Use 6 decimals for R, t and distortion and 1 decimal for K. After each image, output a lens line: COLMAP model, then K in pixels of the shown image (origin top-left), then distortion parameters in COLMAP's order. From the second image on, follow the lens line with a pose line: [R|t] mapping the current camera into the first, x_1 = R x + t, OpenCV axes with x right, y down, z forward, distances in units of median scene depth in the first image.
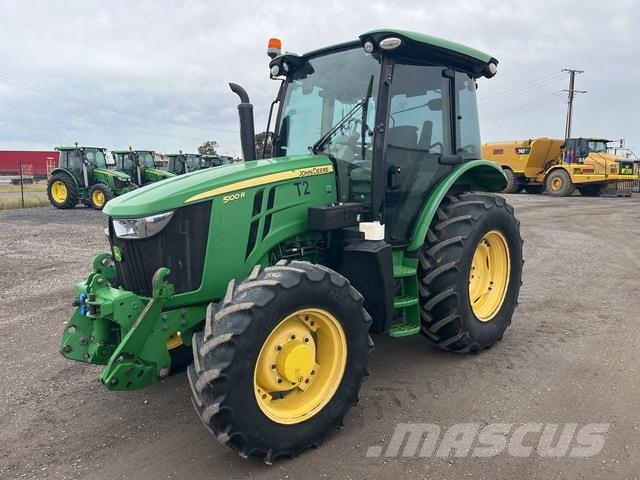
lens RADIAL K [[488.2, 0, 320.0], [0, 488.2, 240.0], [0, 0, 1]] dist [0.039510, -0.003708]
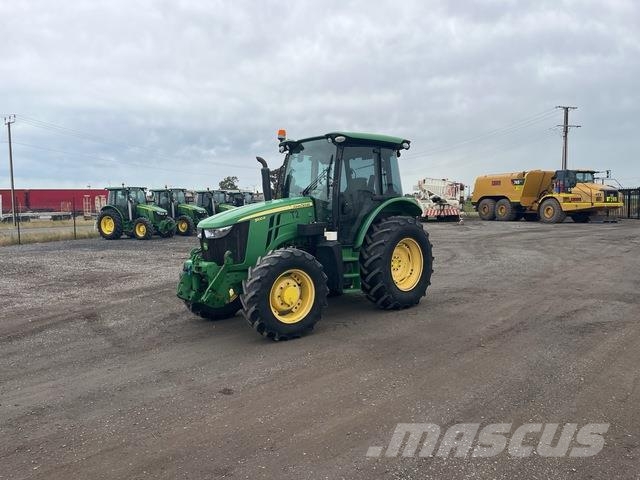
lens RADIAL K [[488.2, 0, 320.0], [0, 488.2, 240.0], [0, 0, 1]] dist [0.039510, -0.003708]
pose [[0.999189, -0.013430, -0.037968, 0.112610], [0.010955, 0.997847, -0.064664, 0.100269], [0.038755, 0.064196, 0.997185, -0.760920]]
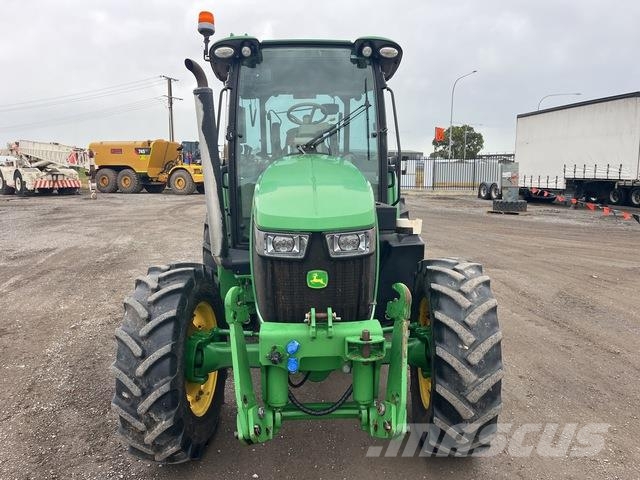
lens RADIAL K [[488.2, 0, 320.0], [0, 488.2, 240.0], [0, 0, 1]] dist [0.039510, -0.003708]
pose [[0.690339, -0.102965, 0.716122, -0.657254], [0.102887, 0.993733, 0.043697, -0.045096], [-0.716133, 0.043514, 0.696606, 0.318633]]
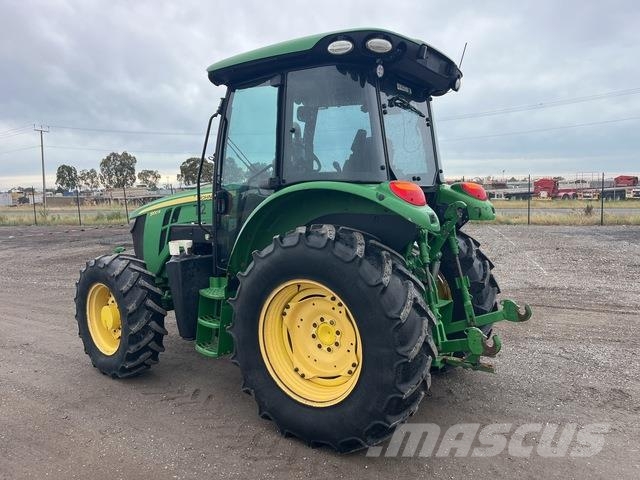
lens RADIAL K [[475.2, 0, 332.7], [0, 475.2, 242.8], [0, 0, 1]] dist [0.013585, -0.002374]
pose [[0.192392, 0.104659, -0.975721, 1.063102], [-0.122312, 0.989100, 0.081977, -0.138205], [0.973666, 0.103571, 0.203096, 0.923906]]
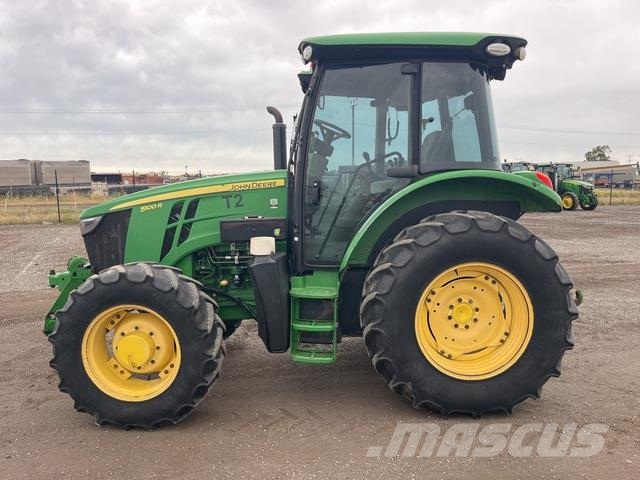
lens RADIAL K [[488.2, 0, 320.0], [0, 488.2, 240.0], [0, 0, 1]] dist [0.039510, -0.003708]
pose [[0.733445, 0.075167, -0.675580, 0.709377], [-0.087633, 0.996029, 0.015682, -0.046061], [0.674076, 0.047701, 0.737120, 0.284545]]
